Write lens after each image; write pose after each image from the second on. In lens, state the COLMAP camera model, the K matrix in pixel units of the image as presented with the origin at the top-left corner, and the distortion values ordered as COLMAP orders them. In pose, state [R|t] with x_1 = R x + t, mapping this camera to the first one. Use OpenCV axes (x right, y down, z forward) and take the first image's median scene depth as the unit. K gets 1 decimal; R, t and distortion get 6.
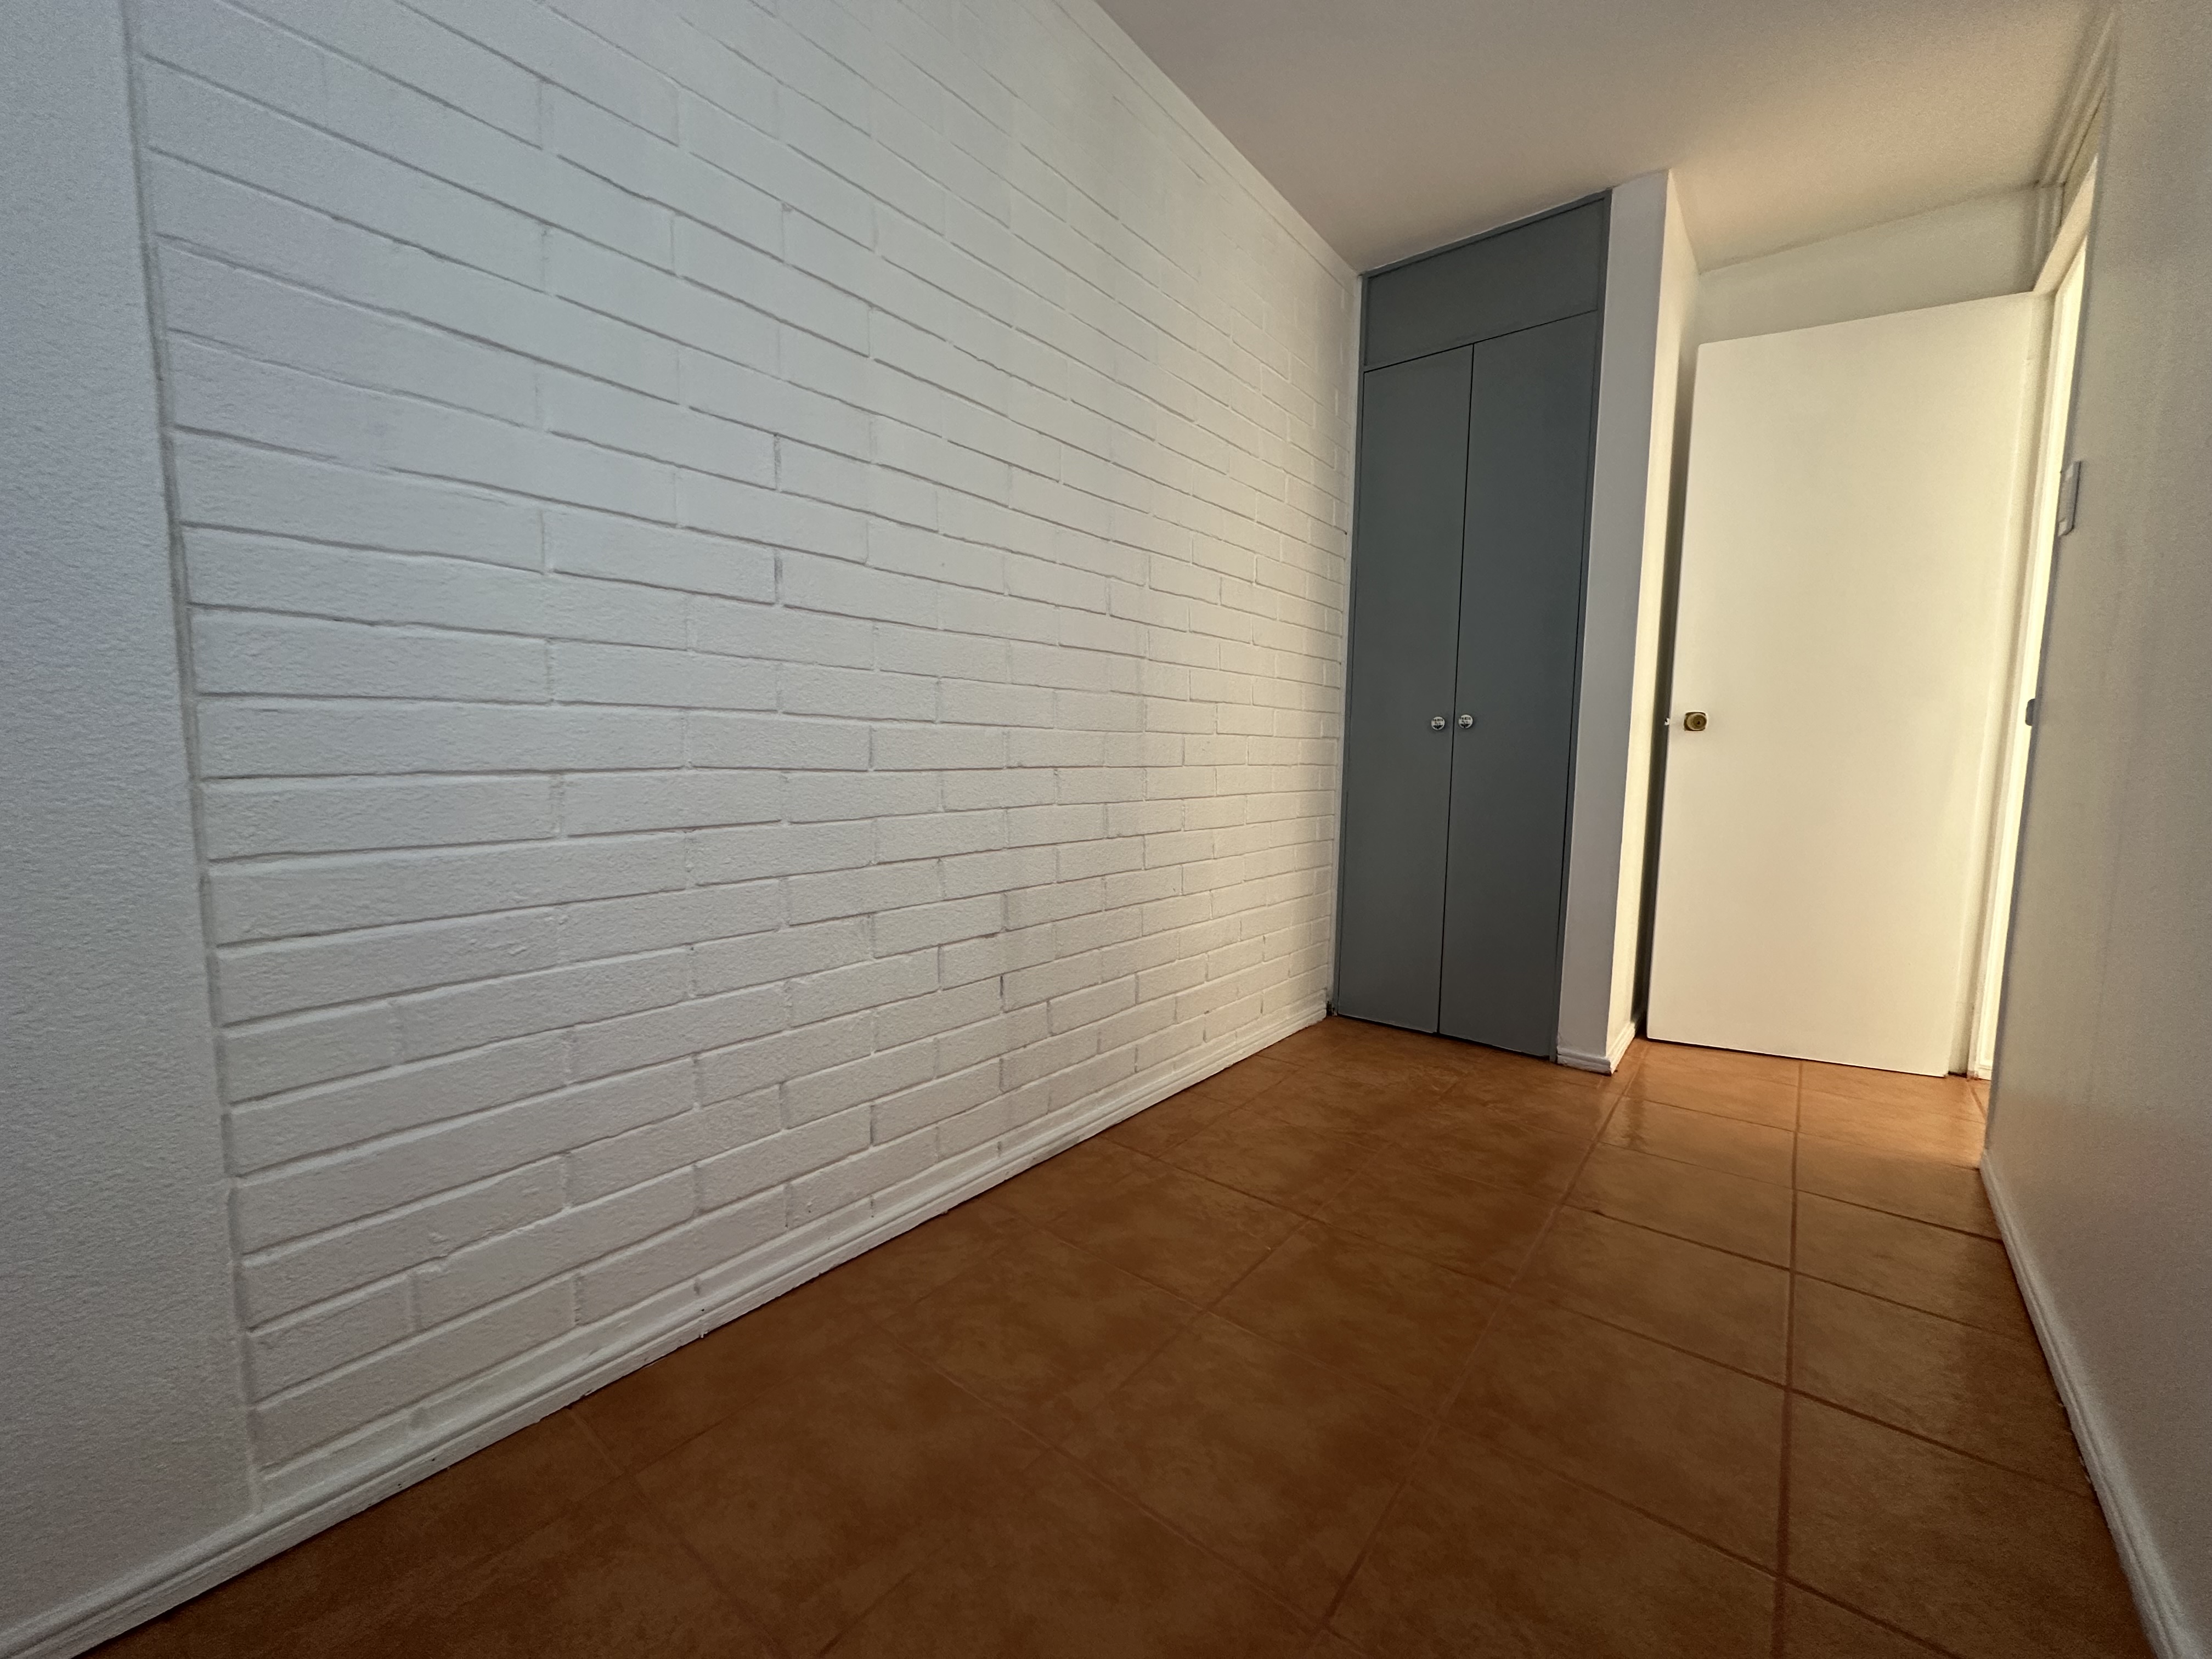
lens RADIAL K [[871.2, 0, 1097.2], [0, 871.2, 844.8], [0, 0, 1]] dist [0.000606, 0.000071]
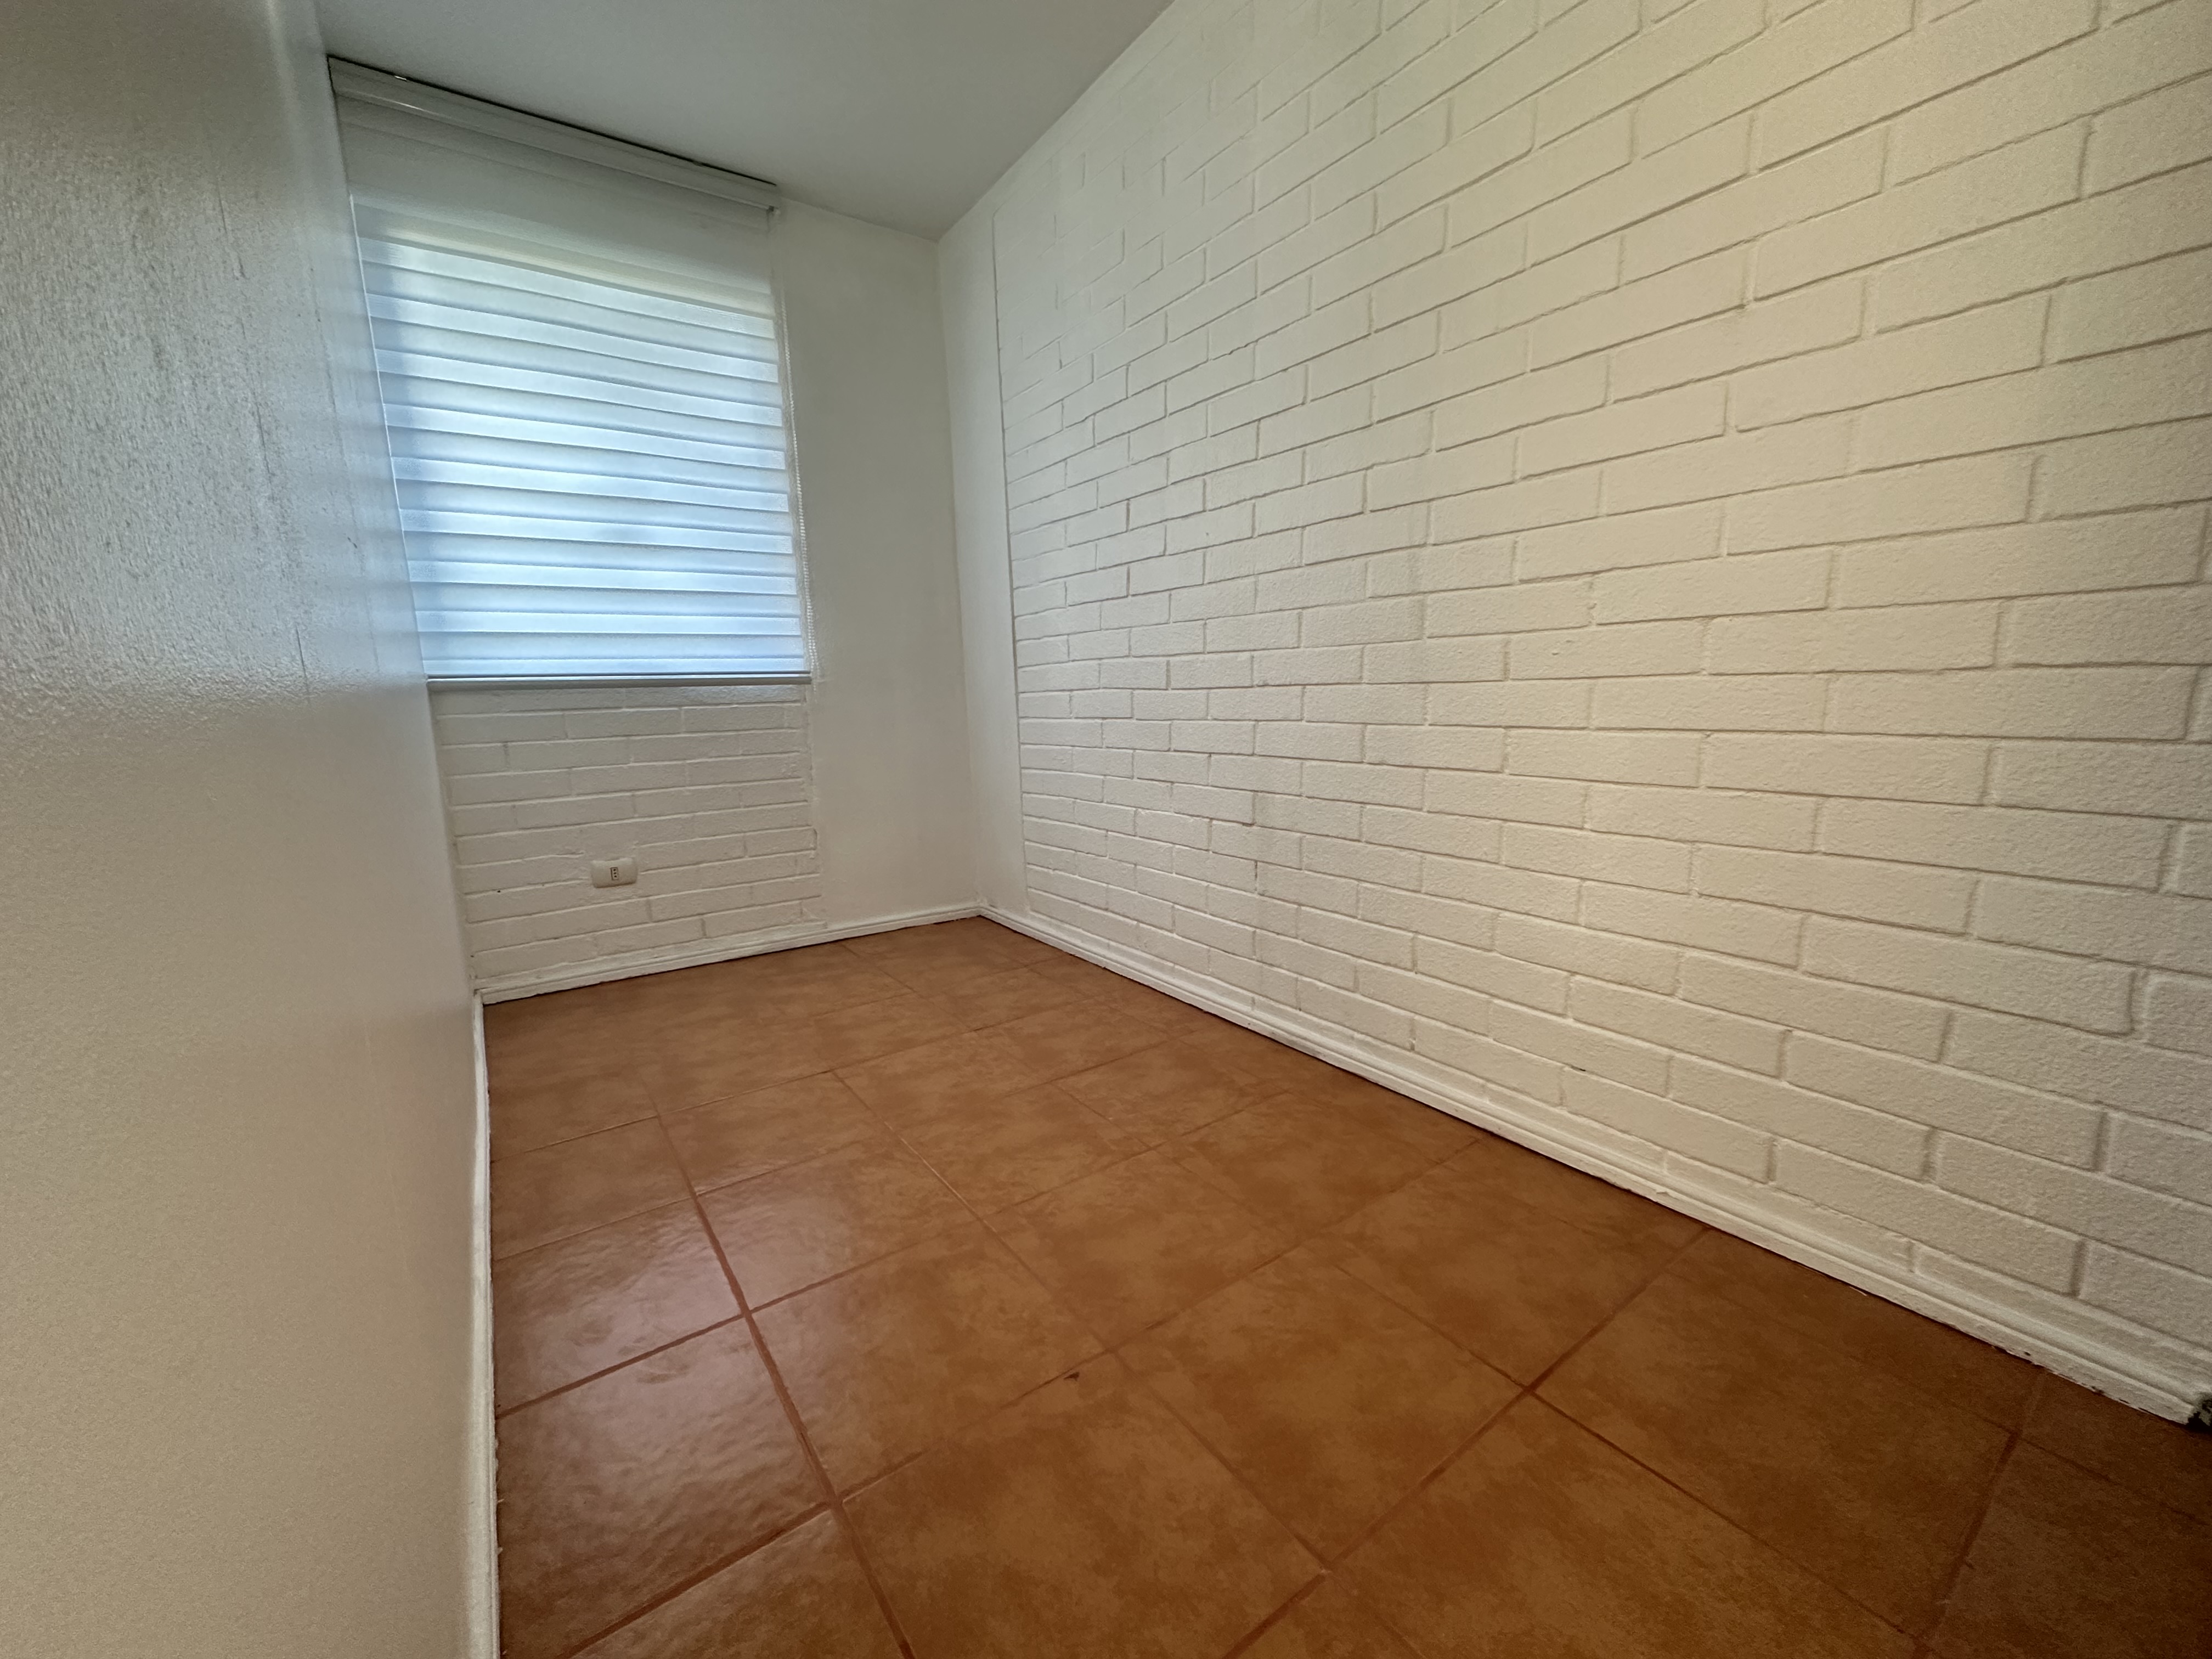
lens RADIAL K [[879.4, 0, 1106.0], [0, 879.4, 829.5], [0, 0, 1]] dist [0.000850, 0.000174]
pose [[-0.261235, 0.158860, -0.952113, 1.087784], [-0.069452, 0.980715, 0.182688, -0.099564], [0.962773, 0.113851, -0.245164, 1.095199]]
